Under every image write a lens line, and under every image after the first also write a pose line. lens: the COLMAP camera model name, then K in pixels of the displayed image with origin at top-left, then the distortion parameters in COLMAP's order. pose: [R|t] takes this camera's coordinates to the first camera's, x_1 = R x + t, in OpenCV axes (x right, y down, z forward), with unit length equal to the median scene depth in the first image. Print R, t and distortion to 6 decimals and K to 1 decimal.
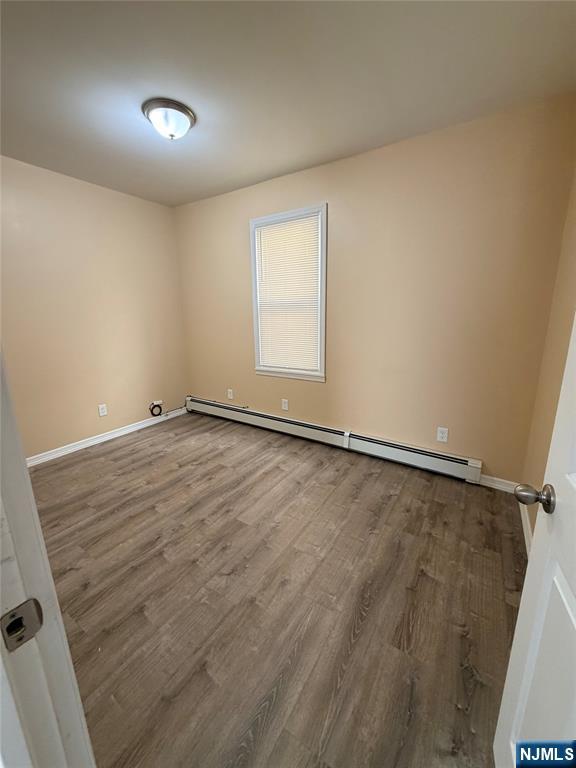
lens RADIAL K [[304.7, 0, 288.0], [0, 304.7, 384.0], [0, 0, 1]] dist [0.001009, 0.000170]
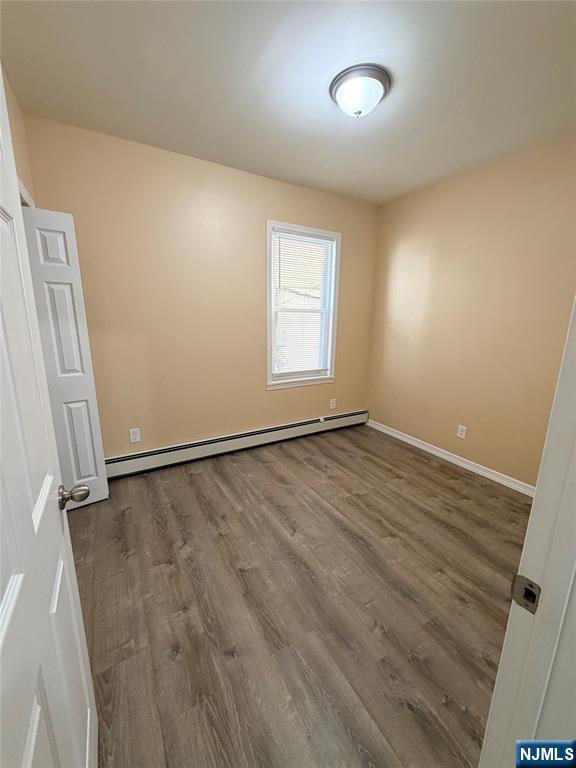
lens RADIAL K [[300.5, 0, 288.9], [0, 300.5, 368.4], [0, 0, 1]] dist [0.000975, 0.000056]
pose [[0.436815, -0.141324, 0.888380, -0.883595], [0.186028, 0.980425, 0.064498, -0.134271], [-0.880106, 0.137090, 0.454555, 0.542225]]
